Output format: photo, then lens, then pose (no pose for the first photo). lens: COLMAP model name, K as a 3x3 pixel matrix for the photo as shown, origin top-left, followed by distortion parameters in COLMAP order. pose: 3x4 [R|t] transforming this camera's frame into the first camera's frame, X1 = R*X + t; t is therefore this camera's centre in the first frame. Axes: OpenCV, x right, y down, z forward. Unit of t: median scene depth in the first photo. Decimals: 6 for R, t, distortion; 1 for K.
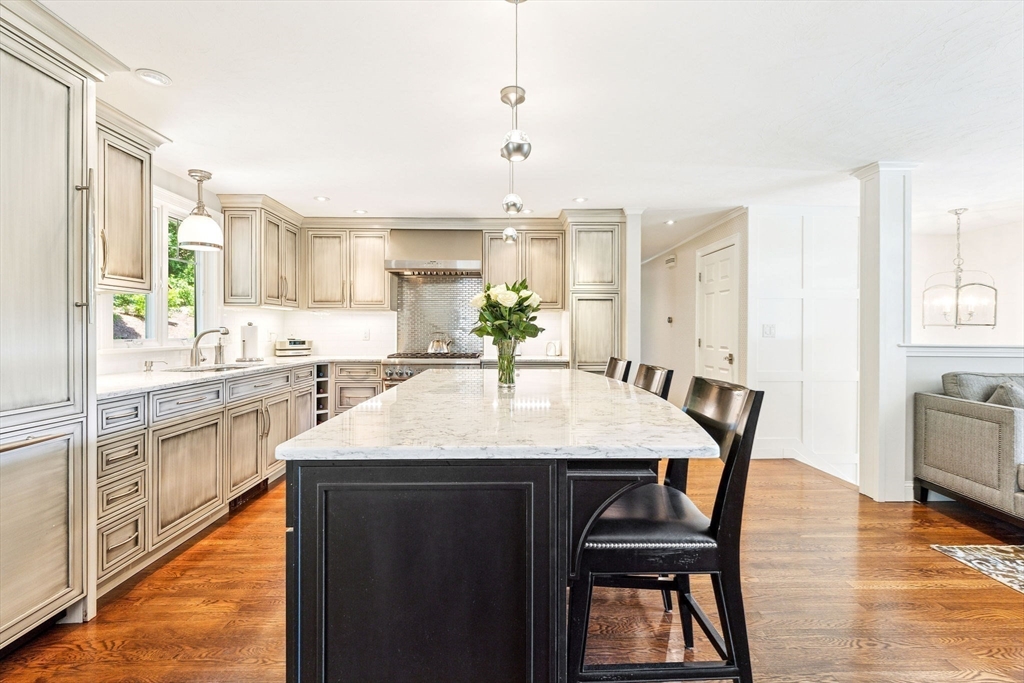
lens RADIAL K [[464.2, 0, 510.8], [0, 464.2, 332.4], [0, 0, 1]] dist [0.009452, -0.004384]
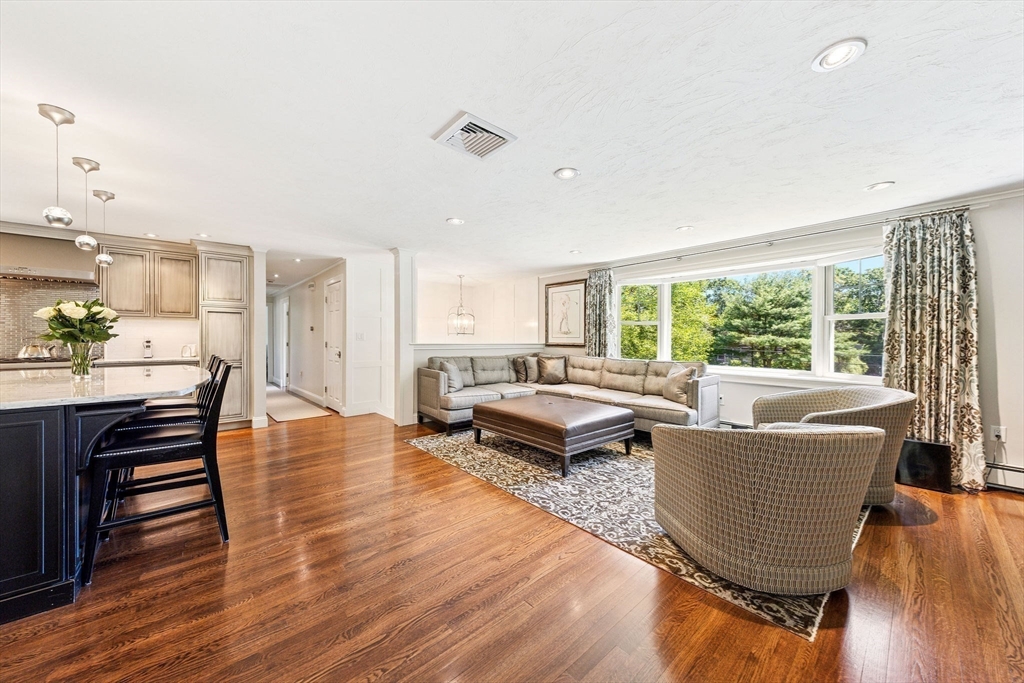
lens RADIAL K [[366.8, 0, 512.1], [0, 366.8, 339.5], [0, 0, 1]] dist [0.013078, -0.003854]
pose [[0.763575, -0.004051, 0.645707, 0.175734], [0.000626, 0.999985, 0.005532, 0.000899], [-0.645719, -0.003820, 0.763566, -0.439014]]
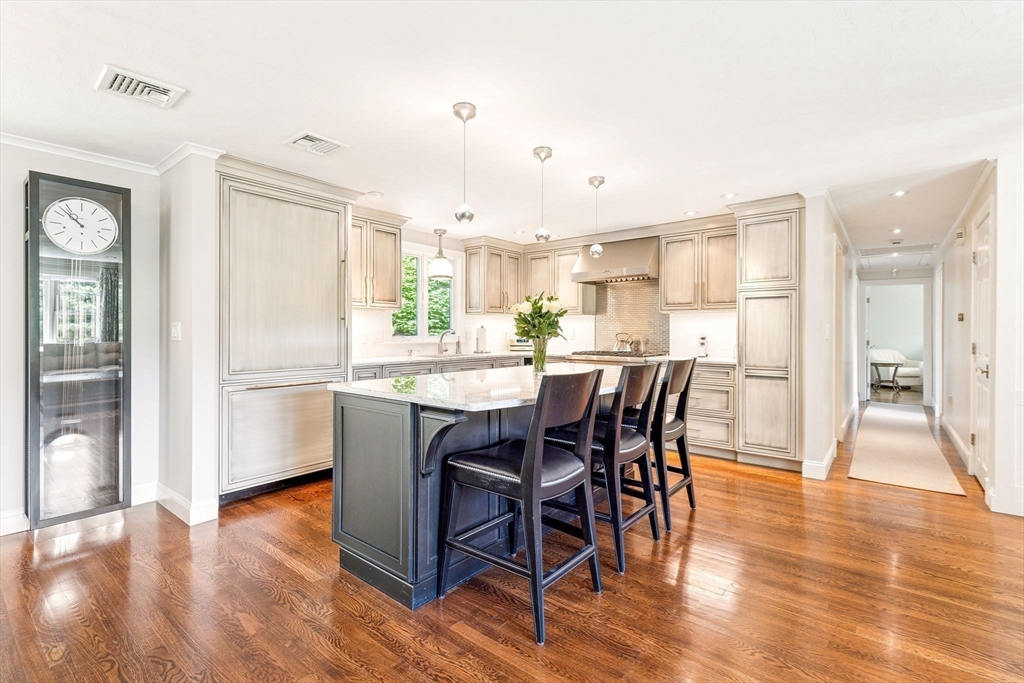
lens RADIAL K [[464.2, 0, 509.5], [0, 464.2, 333.9], [0, 0, 1]] dist [0.009452, -0.004384]
pose [[0.762120, 0.003521, -0.647426, 0.542313], [-0.002399, 0.999994, 0.002615, -0.000198], [0.647431, -0.000440, 0.762124, -0.039399]]
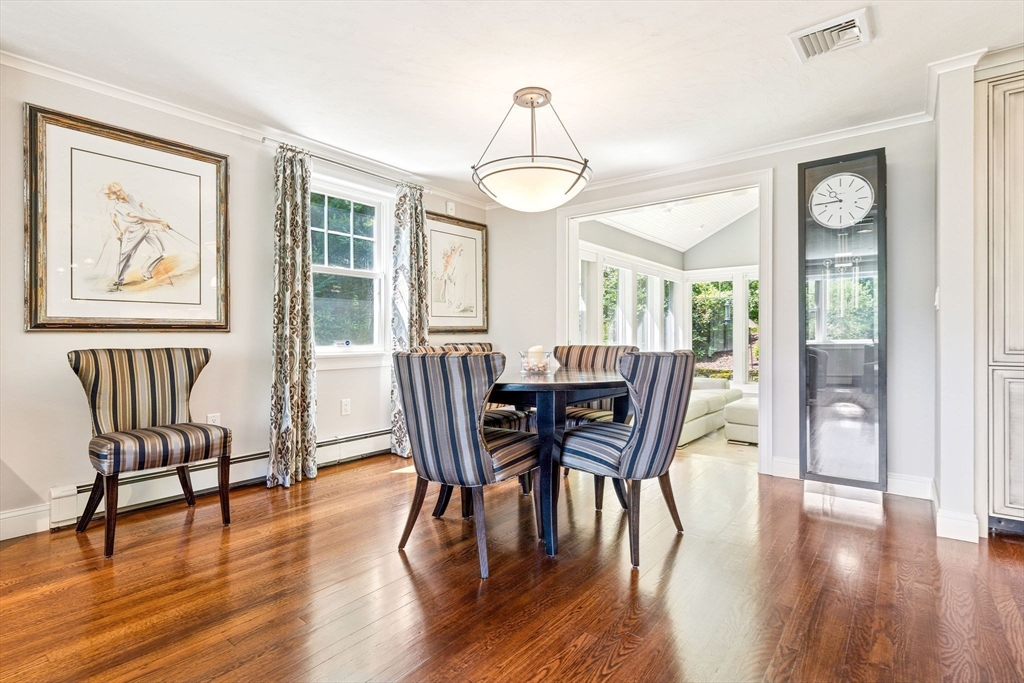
lens RADIAL K [[500.6, 0, 517.8], [0, 500.6, 335.9], [0, 0, 1]] dist [0.006291, -0.002608]
pose [[-0.633215, -0.002508, -0.773972, 0.512640], [-0.002799, 0.999996, -0.000951, 0.064636], [0.773971, 0.001564, -0.633219, 0.235372]]
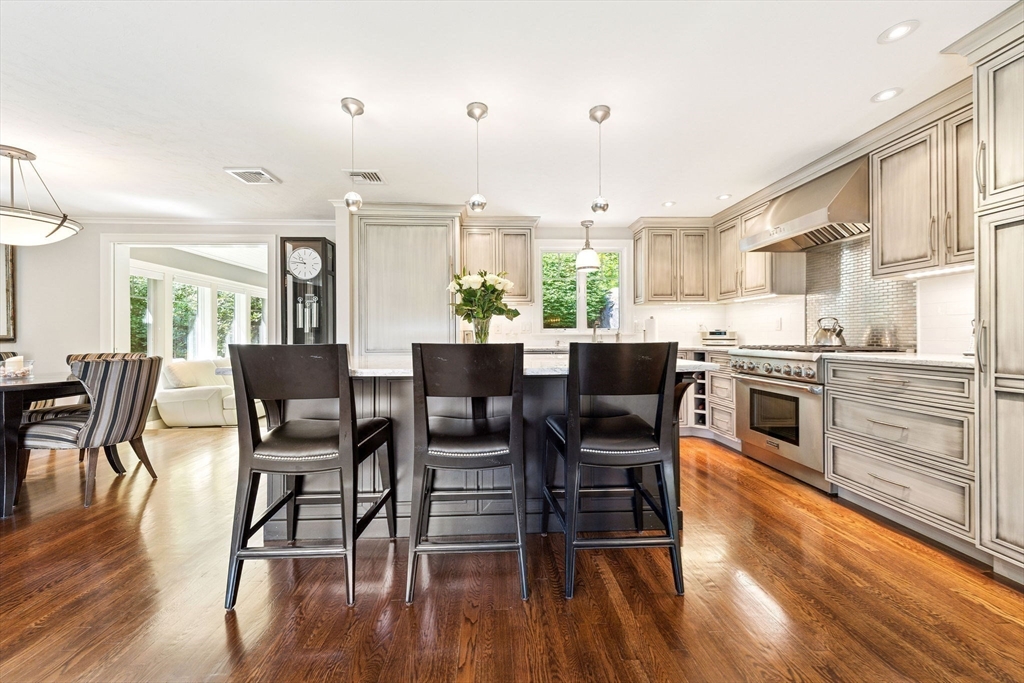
lens RADIAL K [[407.7, 0, 514.5], [0, 407.7, 335.4], [0, 0, 1]] dist [0.006681, -0.002673]
pose [[0.032571, -0.003603, -0.999463, 0.719738], [0.003756, 0.999987, -0.003483, 0.043364], [0.999462, -0.003640, 0.032584, 0.736415]]
